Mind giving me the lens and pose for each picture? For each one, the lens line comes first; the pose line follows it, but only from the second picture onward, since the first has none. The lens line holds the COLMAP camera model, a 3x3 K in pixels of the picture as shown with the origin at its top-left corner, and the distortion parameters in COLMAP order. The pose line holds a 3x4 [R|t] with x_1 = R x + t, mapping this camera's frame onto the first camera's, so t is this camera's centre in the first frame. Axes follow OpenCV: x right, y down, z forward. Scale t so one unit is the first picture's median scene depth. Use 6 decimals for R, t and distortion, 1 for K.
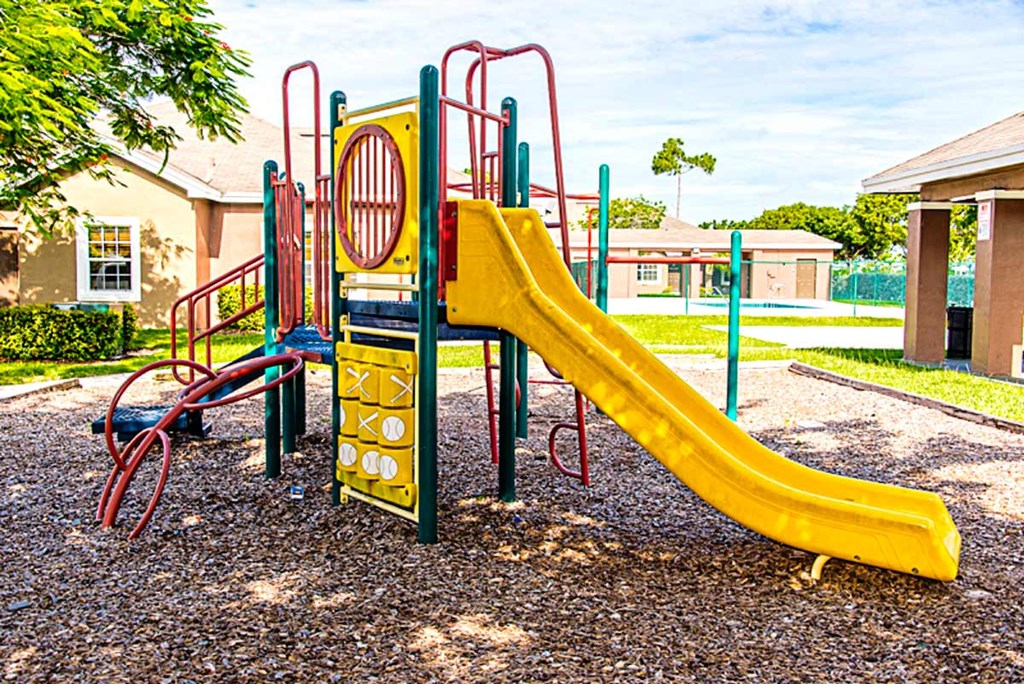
lens RADIAL K [[1054.6, 0, 512.2], [0, 1054.6, 278.0], [0, 0, 1]] dist [0.069372, -0.268620]
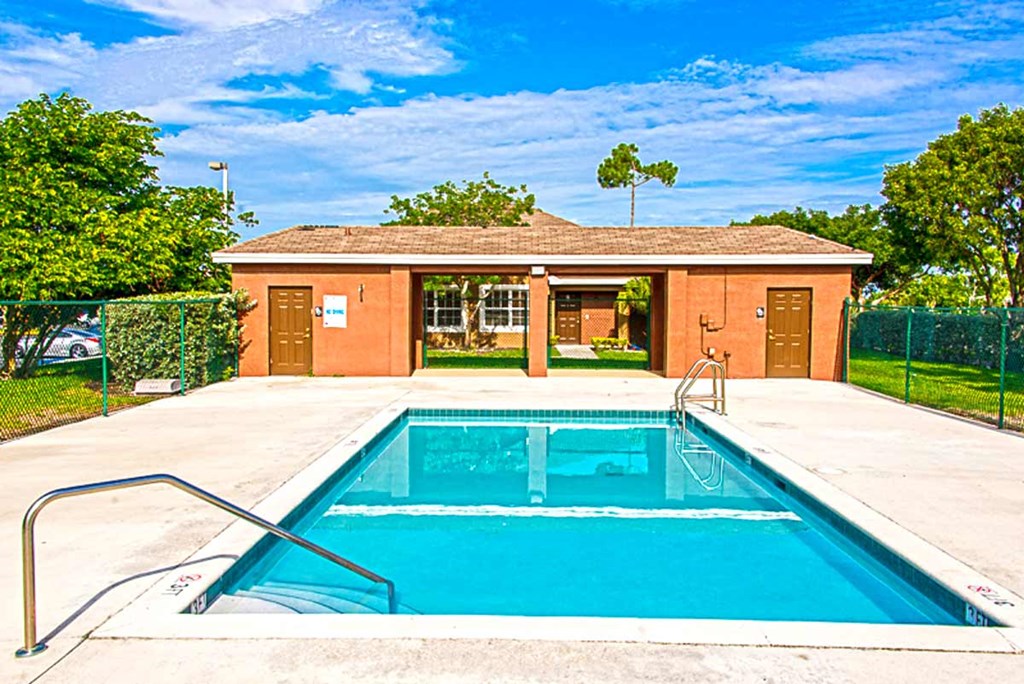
lens RADIAL K [[796.6, 0, 512.0], [0, 796.6, 342.0], [0, 0, 1]] dist [0.035458, -0.007701]
pose [[0.998219, -0.001859, -0.059630, 0.149515], [0.004590, 0.998945, 0.045691, -0.009448], [0.059482, -0.045884, 0.997174, 0.541431]]
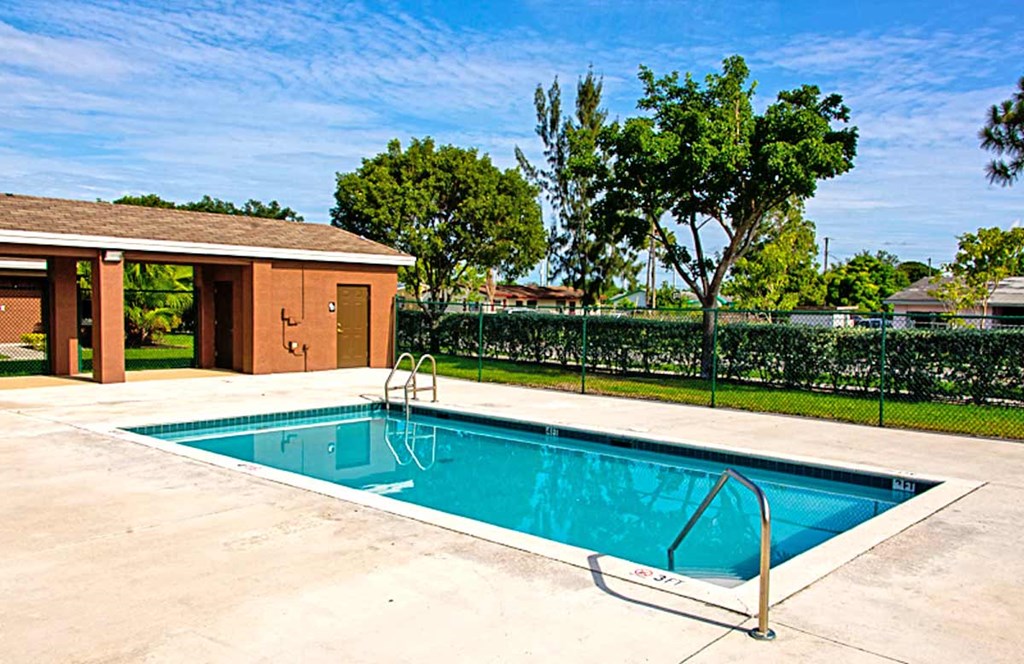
lens RADIAL K [[824.4, 0, 512.0], [0, 824.4, 332.0], [0, 0, 1]] dist [0.058474, 0.000613]
pose [[0.695939, -0.023323, 0.717722, 0.049293], [-0.011906, 0.998960, 0.044007, -0.011517], [-0.718002, -0.039171, 0.694938, 0.565730]]
